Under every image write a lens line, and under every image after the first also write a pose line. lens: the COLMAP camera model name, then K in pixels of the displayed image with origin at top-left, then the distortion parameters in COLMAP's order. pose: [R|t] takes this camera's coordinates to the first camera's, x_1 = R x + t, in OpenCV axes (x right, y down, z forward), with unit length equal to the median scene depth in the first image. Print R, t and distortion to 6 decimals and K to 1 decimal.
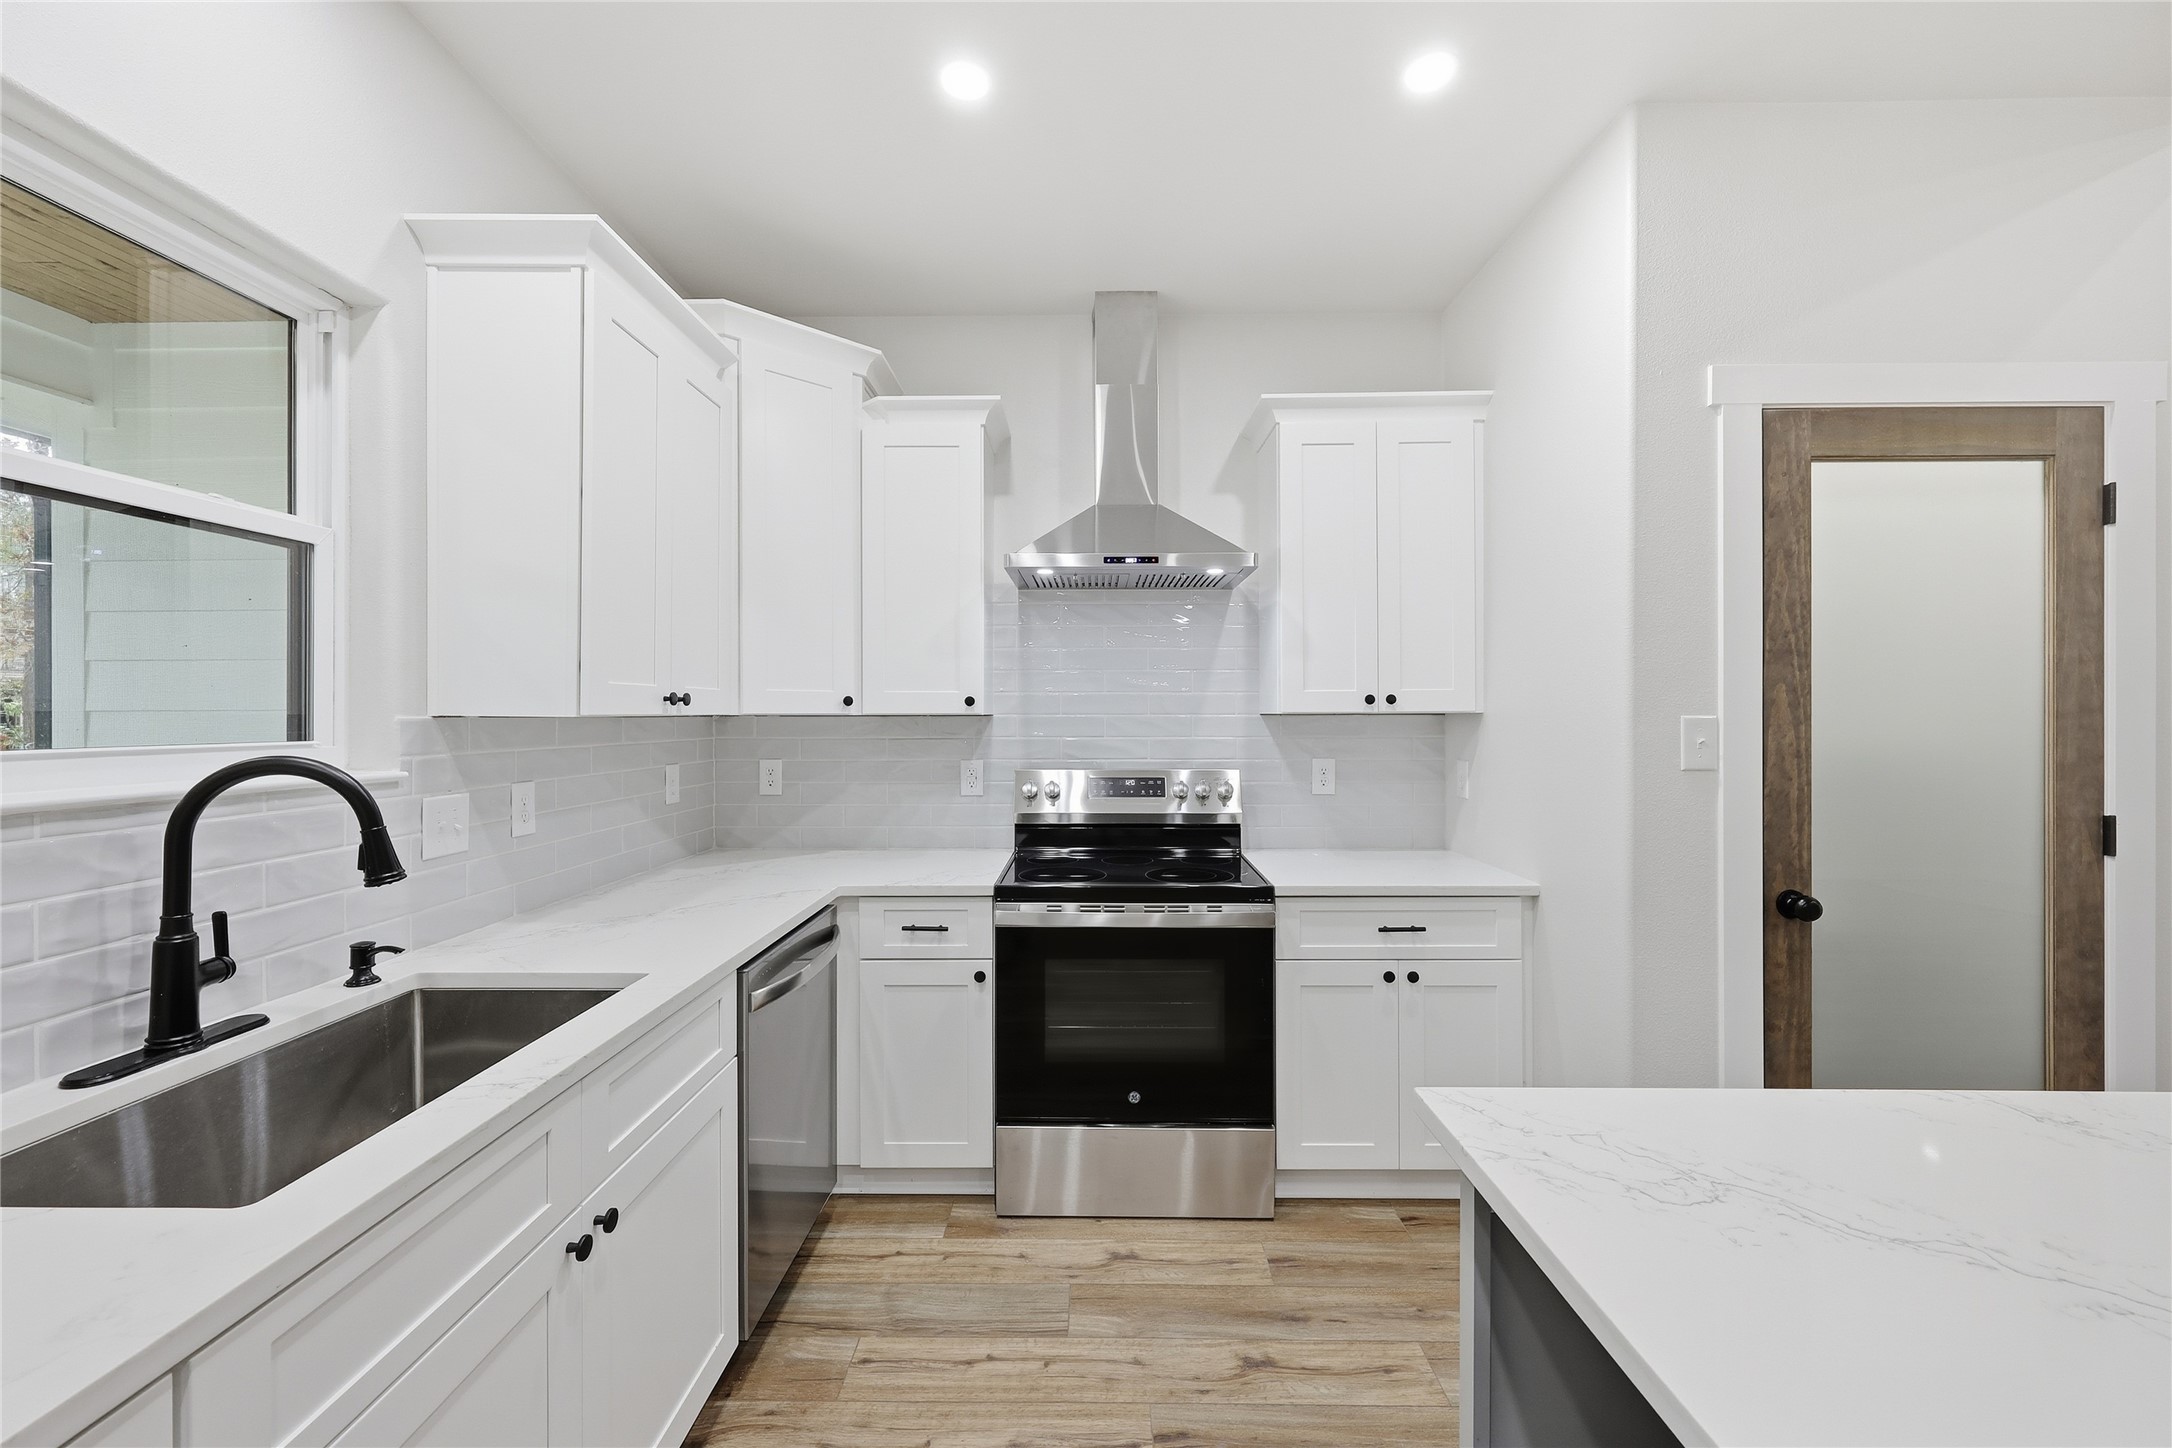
lens RADIAL K [[880.7, 0, 1077.7], [0, 880.7, 719.4], [0, 0, 1]] dist [0.000575, -0.000848]
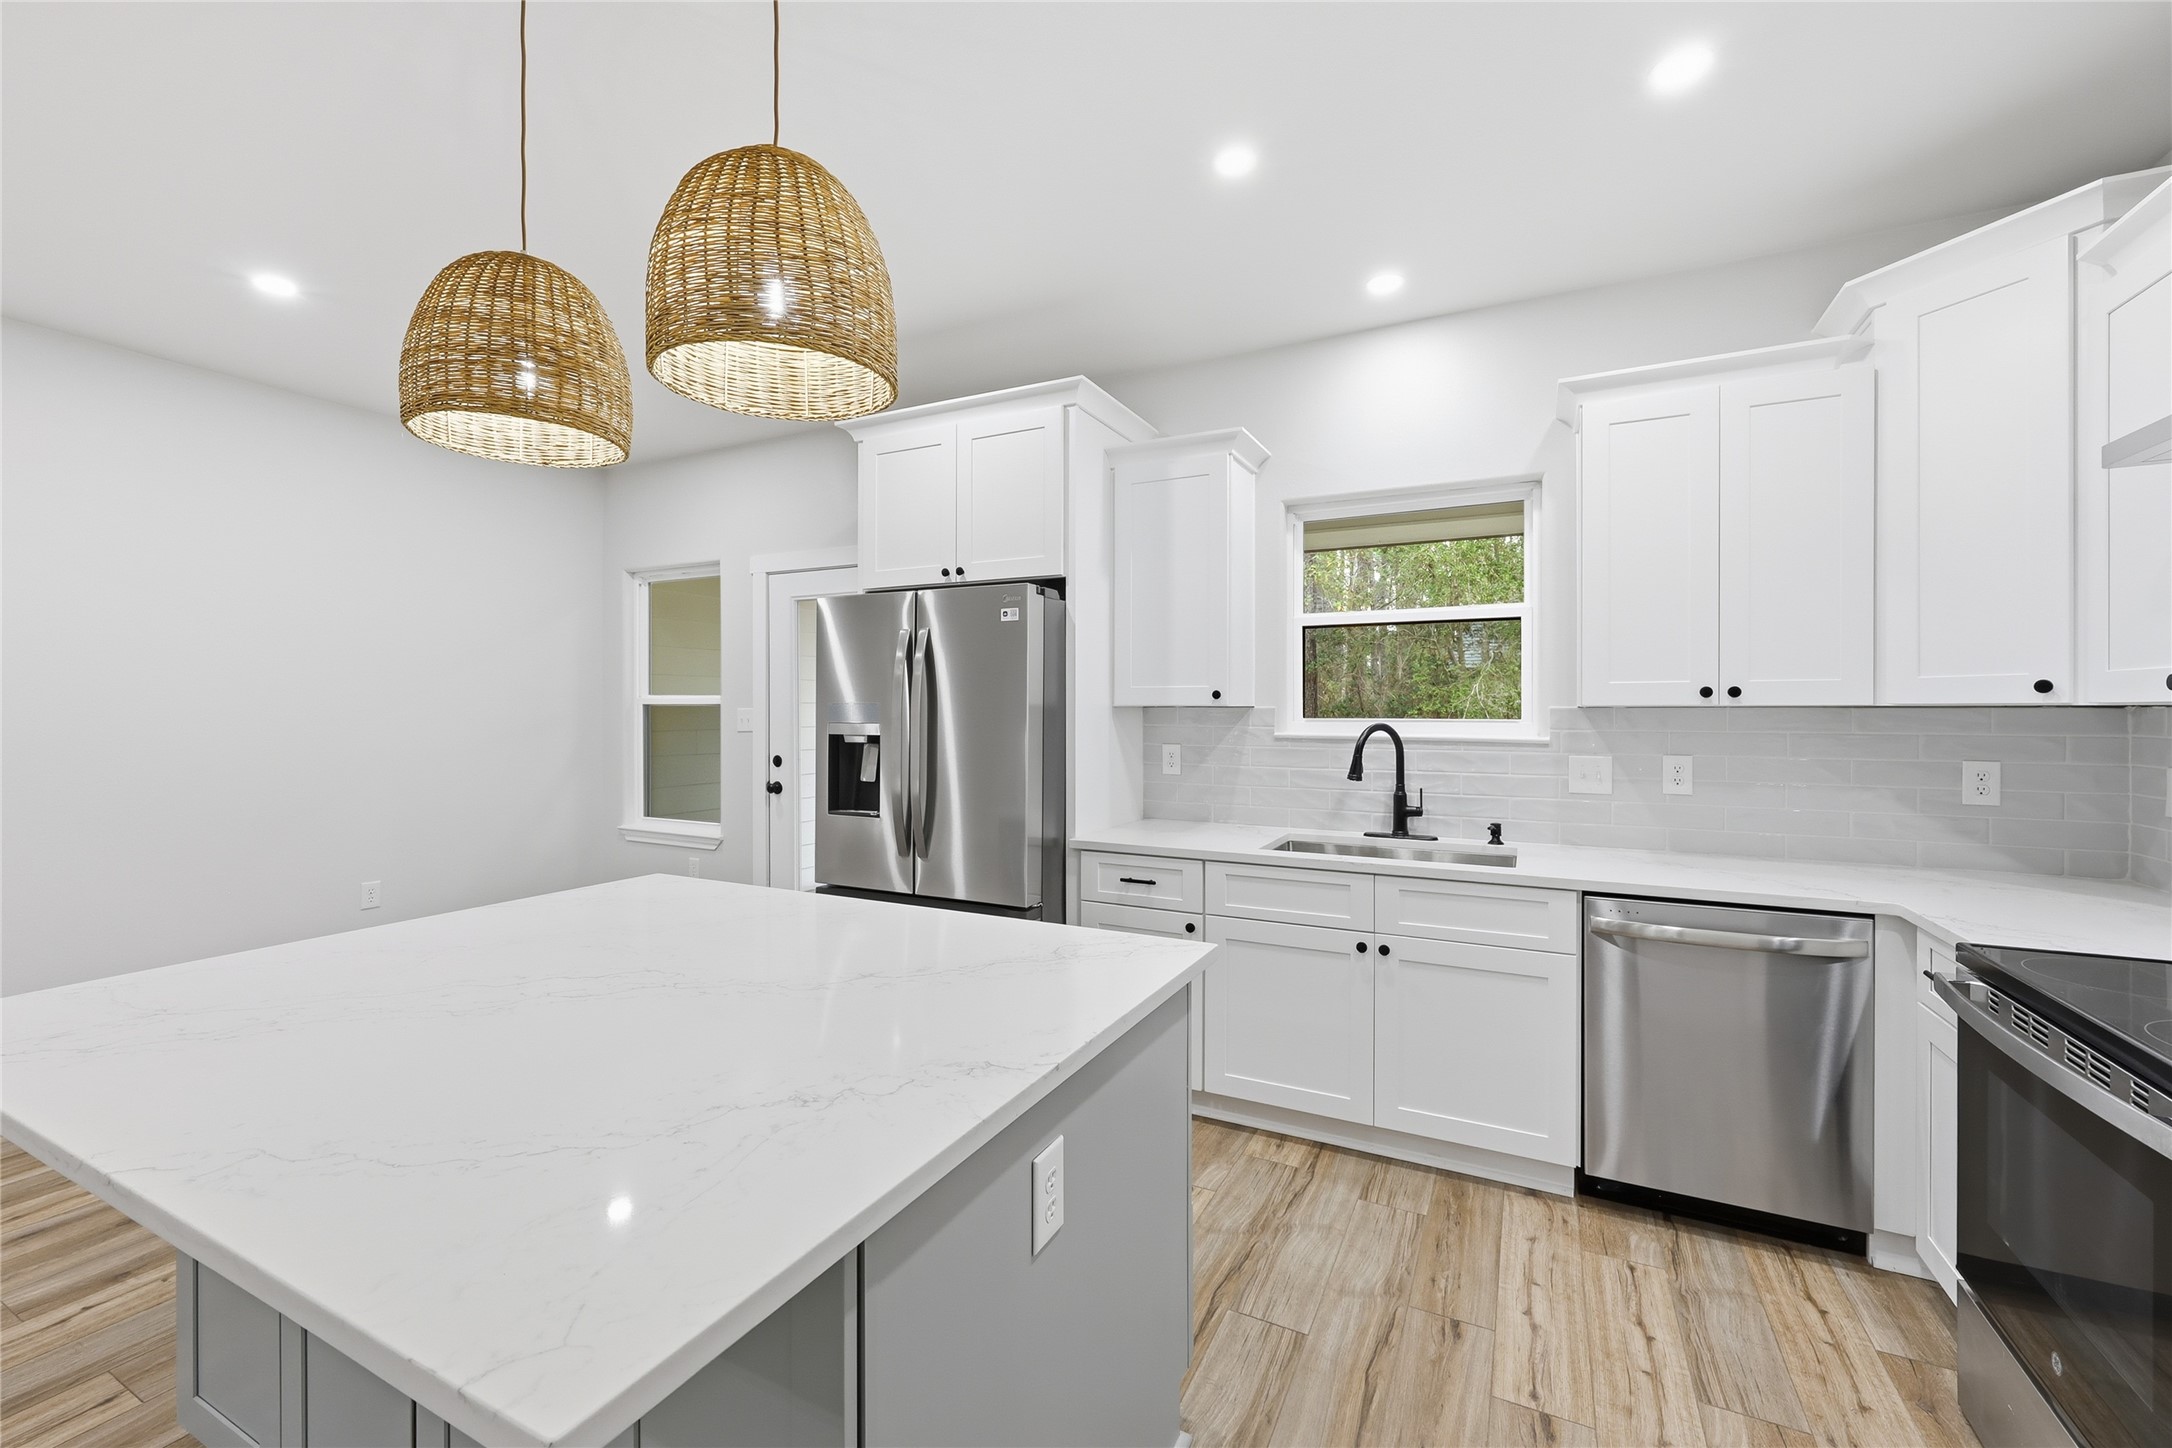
lens RADIAL K [[880.7, 0, 1085.9], [0, 880.7, 715.8], [0, 0, 1]] dist [0.000575, -0.000848]
pose [[-0.441990, 0.007988, -0.896984, 0.848432], [-0.004672, 0.999926, 0.011206, -0.000420], [0.897008, 0.009144, -0.441920, 0.666916]]
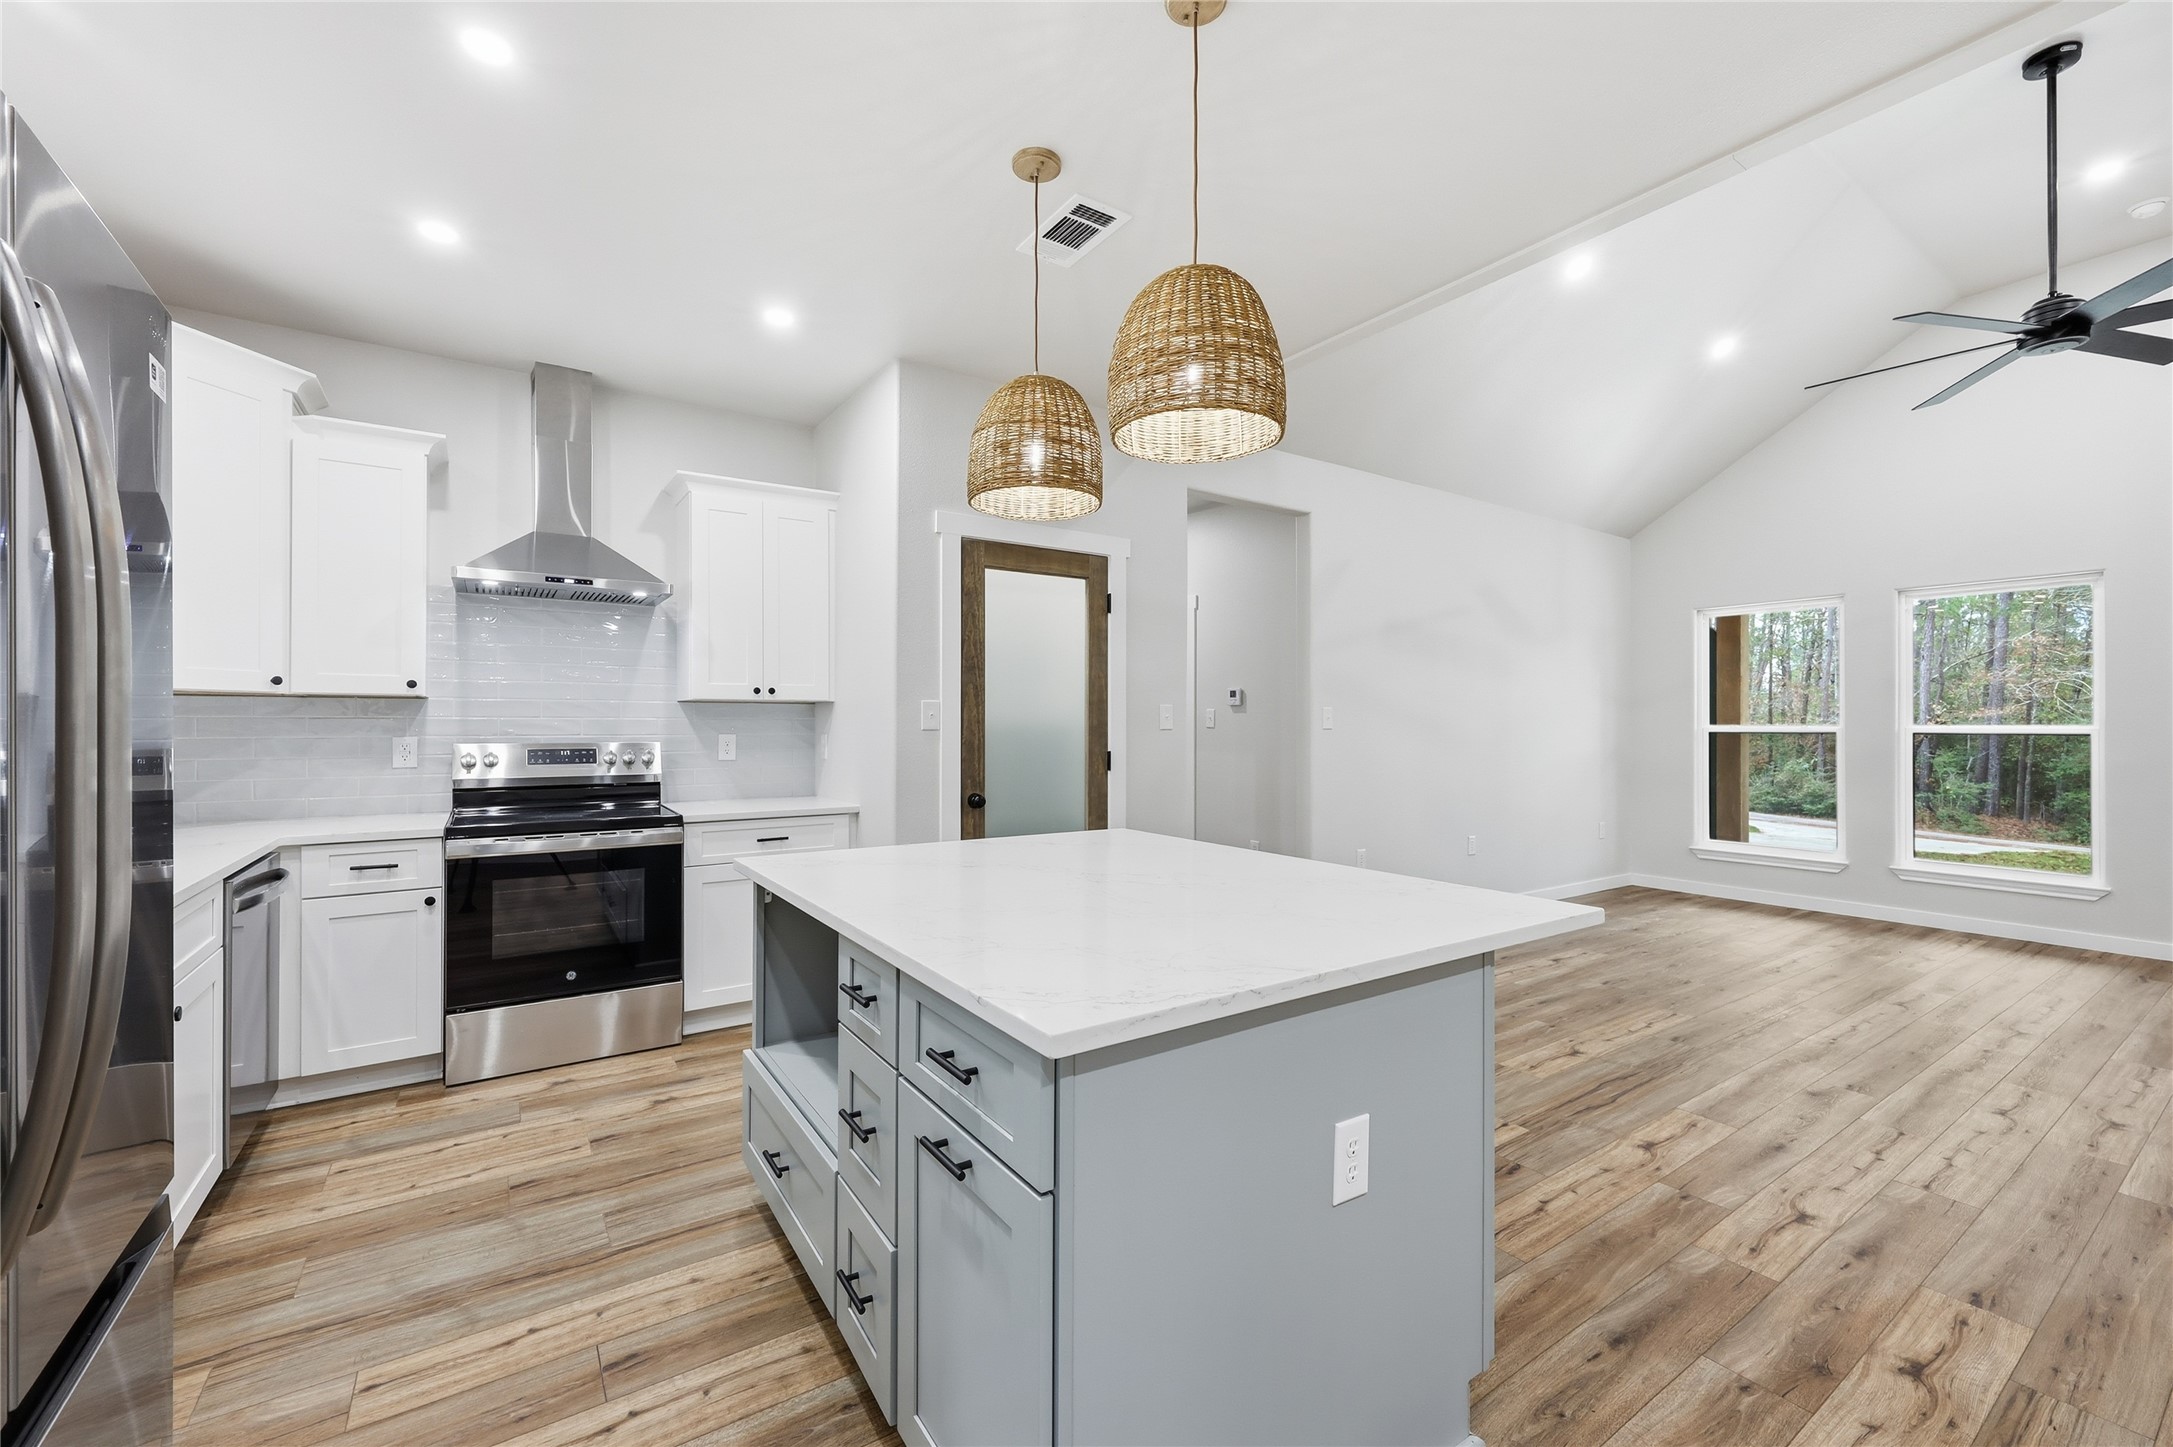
lens RADIAL K [[881.1, 0, 1089.8], [0, 881.1, 720.5], [0, 0, 1]] dist [0.000575, -0.000848]
pose [[0.816565, 0.004654, 0.577235, -0.068834], [0.000779, 0.999958, -0.009164, 0.045853], [-0.577253, 0.007933, 0.816527, -0.577289]]
